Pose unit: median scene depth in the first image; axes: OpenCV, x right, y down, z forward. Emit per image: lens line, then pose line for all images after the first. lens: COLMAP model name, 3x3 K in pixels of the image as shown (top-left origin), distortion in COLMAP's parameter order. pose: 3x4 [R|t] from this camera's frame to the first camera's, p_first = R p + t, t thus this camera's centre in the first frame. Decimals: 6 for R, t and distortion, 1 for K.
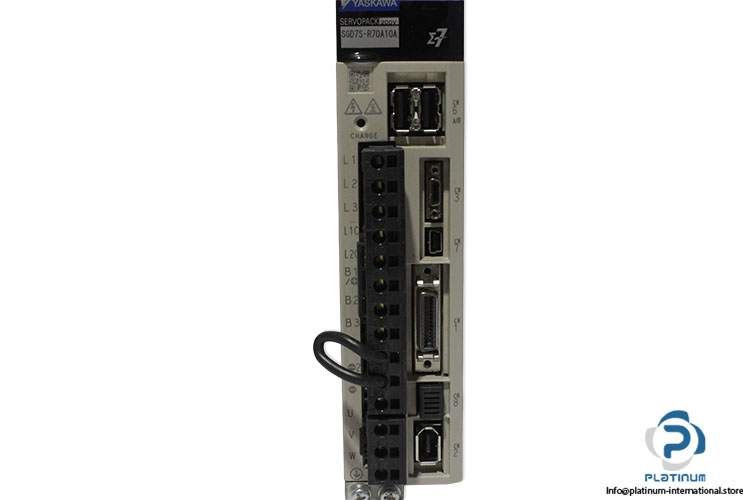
lens RADIAL K [[950.8, 0, 374.5], [0, 950.8, 249.8], [0, 0, 1]] dist [-0.034460, 0.000000]
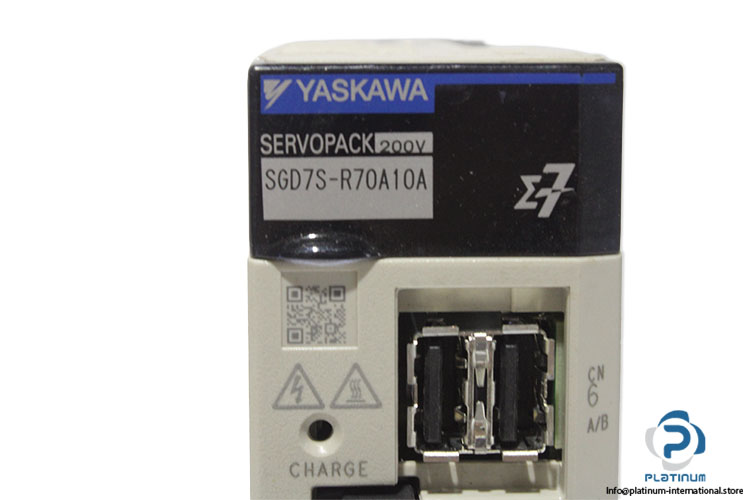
lens RADIAL K [[1896.5, 0, 375.2], [0, 1896.5, 250.2], [0, 0, 1]] dist [0.112729, 0.000000]
pose [[0.999506, 0.003626, 0.031227, -0.016092], [-0.003825, 0.999973, 0.006315, -0.204821], [-0.031203, -0.006431, 0.999492, 0.315660]]
